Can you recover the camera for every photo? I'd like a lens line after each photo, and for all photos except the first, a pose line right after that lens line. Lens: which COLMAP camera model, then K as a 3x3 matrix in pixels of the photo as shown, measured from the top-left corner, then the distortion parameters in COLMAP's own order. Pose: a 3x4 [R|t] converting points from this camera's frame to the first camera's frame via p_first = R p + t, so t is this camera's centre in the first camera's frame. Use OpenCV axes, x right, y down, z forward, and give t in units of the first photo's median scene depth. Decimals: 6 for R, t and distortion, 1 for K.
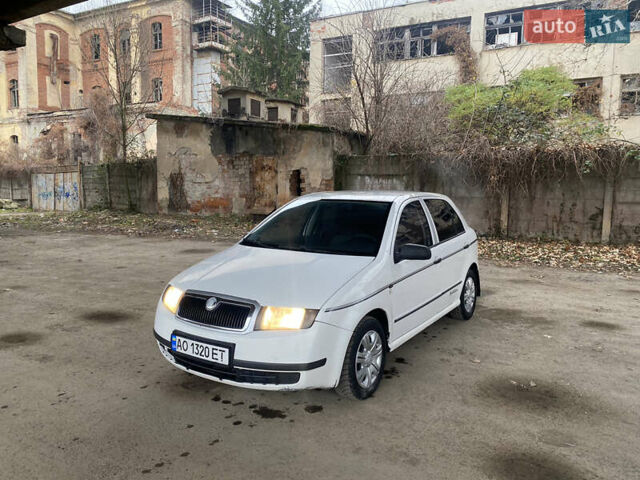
lens RADIAL K [[483.8, 0, 323.1], [0, 483.8, 239.1], [0, 0, 1]] dist [0.027945, -0.034895]
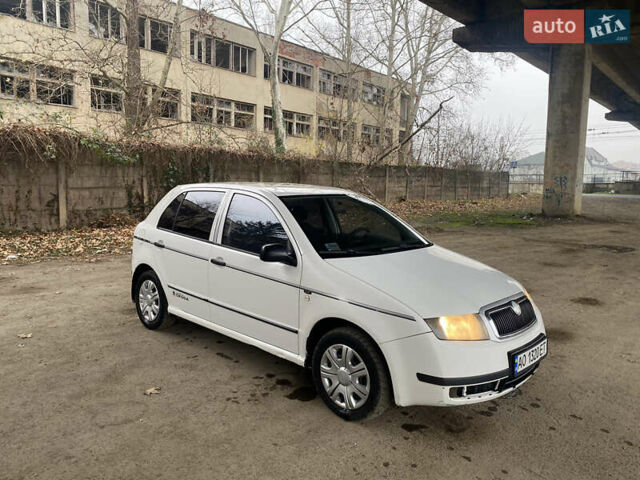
lens RADIAL K [[486.4, 0, 315.6], [0, 486.4, 238.9], [0, 0, 1]] dist [0.028616, -0.030514]
pose [[0.201513, -0.126259, 0.971314, -0.292013], [0.091733, 0.989731, 0.109622, -0.033513], [-0.975181, 0.067011, 0.211026, 0.280062]]
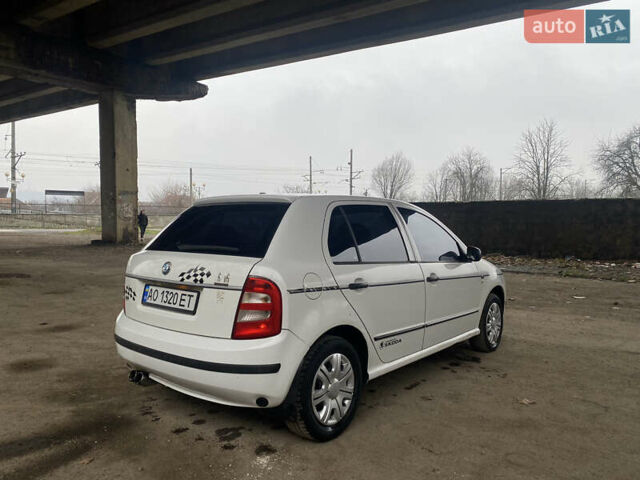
lens RADIAL K [[482.9, 0, 319.6], [0, 482.9, 248.7], [0, 0, 1]] dist [0.016150, -0.006515]
pose [[-0.992498, -0.020061, 0.120600, 0.005994], [-0.001523, 0.988398, 0.151881, -0.051659], [-0.122247, 0.150558, -0.981014, 0.671523]]
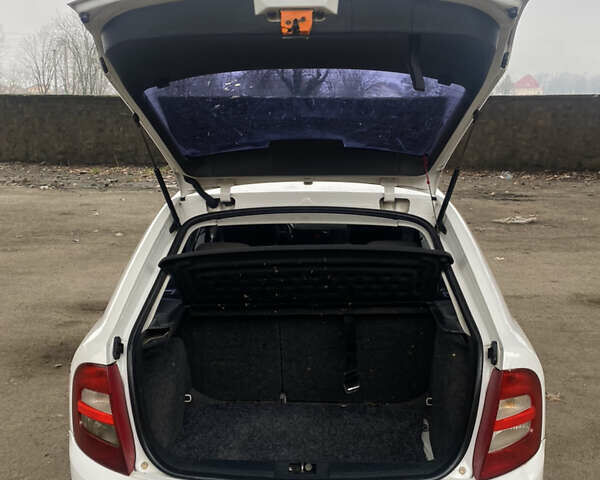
lens RADIAL K [[608.8, 0, 301.2], [0, 608.8, 232.1], [0, 0, 1]] dist [0.016178, -0.003636]
pose [[-0.864382, 0.090205, -0.494678, 0.159755], [-0.058508, 0.959052, 0.277119, -0.078111], [0.499420, 0.268480, -0.823710, 0.574661]]
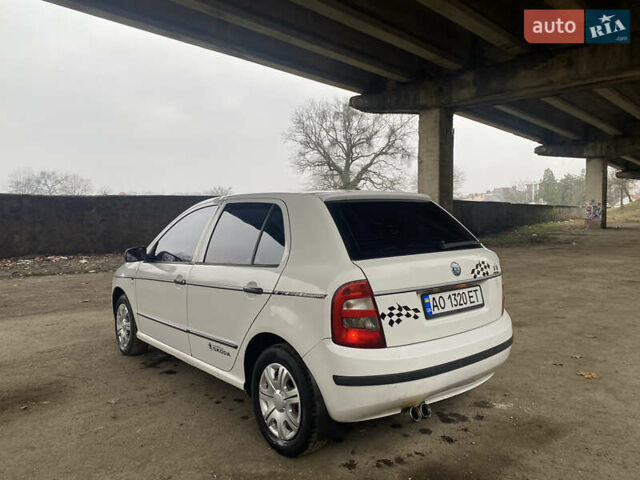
lens RADIAL K [[483.8, 0, 323.1], [0, 483.8, 239.1], [0, 0, 1]] dist [0.027945, -0.034895]
pose [[-0.301454, 0.037103, -0.952759, 0.302796], [-0.088607, 0.993828, 0.066738, -0.031844], [0.949355, 0.104539, -0.296306, 0.480239]]
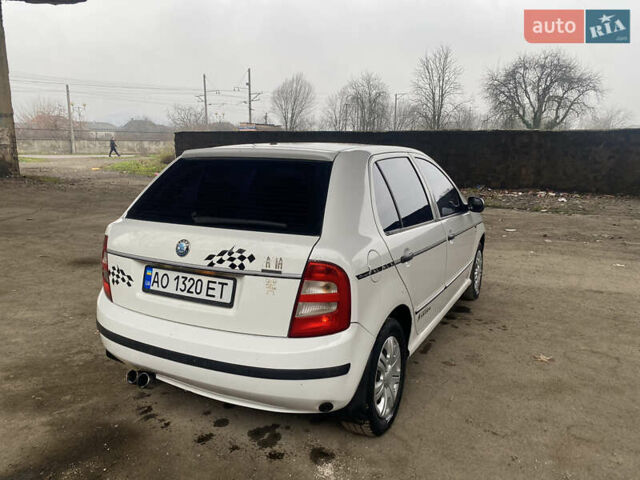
lens RADIAL K [[483.8, 0, 323.1], [0, 483.8, 239.1], [0, 0, 1]] dist [0.027945, -0.034895]
pose [[-0.995348, 0.001328, -0.096331, 0.065852], [-0.025783, 0.959760, 0.279634, -0.061373], [0.092826, 0.280817, -0.955262, 0.635052]]
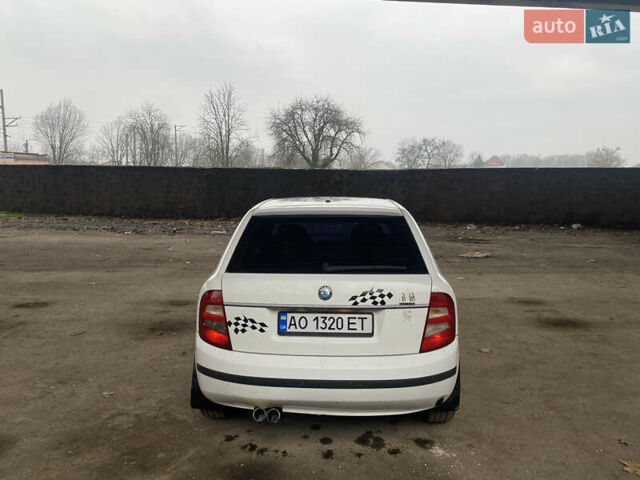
lens RADIAL K [[483.1, 0, 320.0], [0, 483.1, 240.0], [0, 0, 1]] dist [0.064745, -0.105839]
pose [[-0.861833, 0.047157, -0.504996, 0.199391], [-0.063936, 0.977625, 0.200406, -0.072866], [0.503147, 0.205004, -0.839534, 0.637136]]
